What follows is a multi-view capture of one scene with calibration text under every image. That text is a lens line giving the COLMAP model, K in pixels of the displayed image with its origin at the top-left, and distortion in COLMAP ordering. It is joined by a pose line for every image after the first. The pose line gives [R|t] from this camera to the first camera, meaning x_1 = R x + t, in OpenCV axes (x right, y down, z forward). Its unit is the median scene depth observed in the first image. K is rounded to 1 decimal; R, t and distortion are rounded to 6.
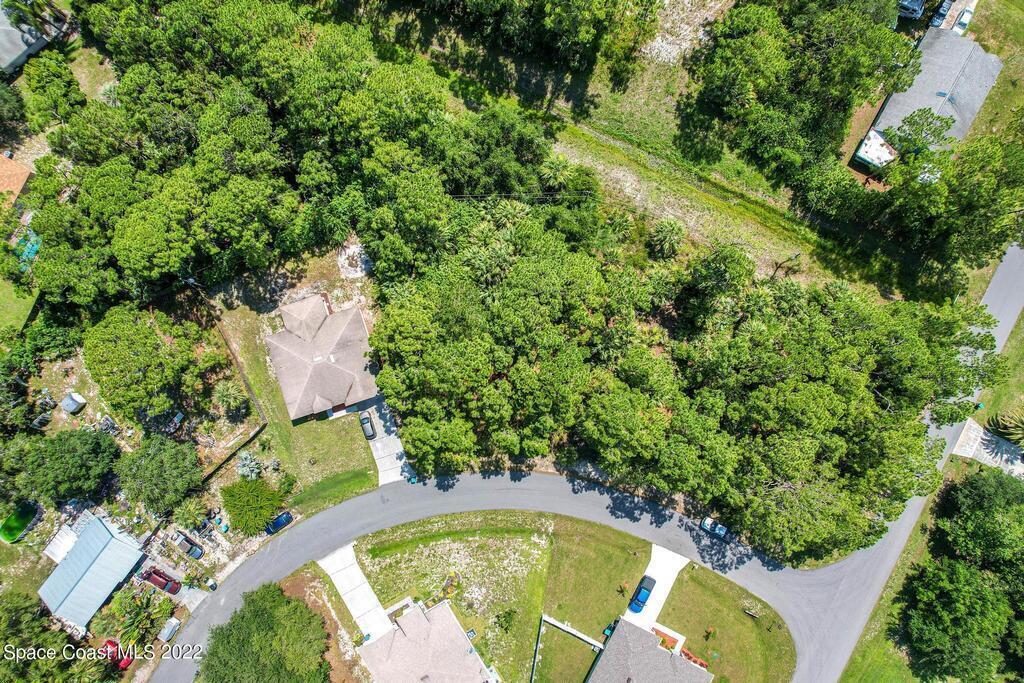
lens RADIAL K [[643.2, 0, 514.9], [0, 643.2, 347.7], [0, 0, 1]] dist [-0.085141, 0.066055]
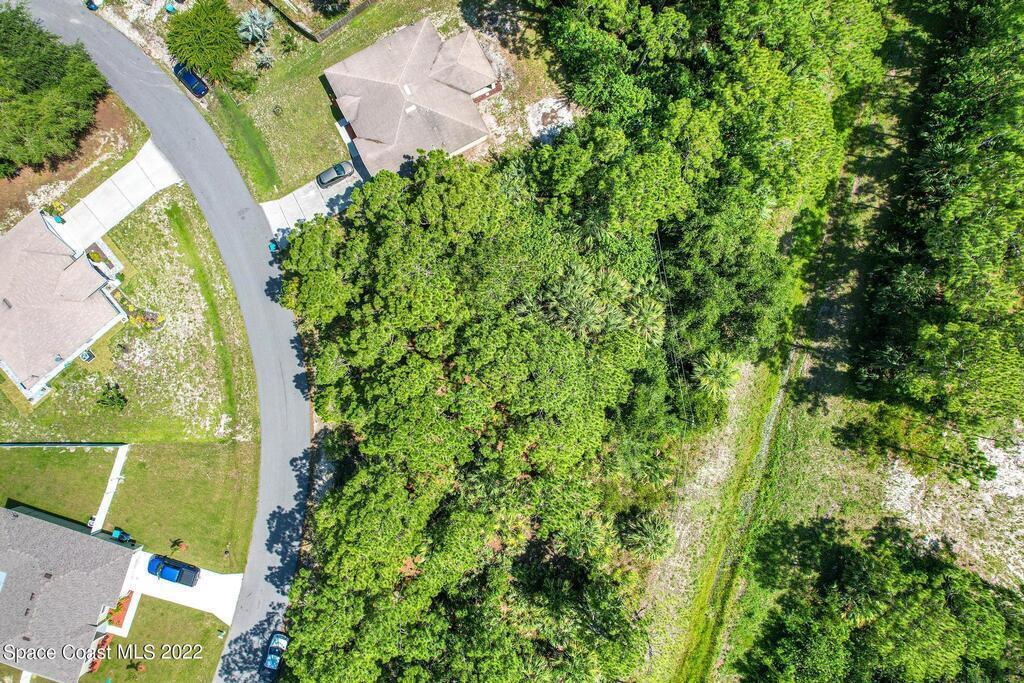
lens RADIAL K [[643.2, 0, 514.9], [0, 643.2, 347.7], [0, 0, 1]] dist [-0.085141, 0.066055]
pose [[0.157323, 0.987519, 0.007526, -0.003535], [-0.987270, 0.157094, 0.024904, -0.072739], [0.023411, -0.011348, 0.999662, 0.263692]]
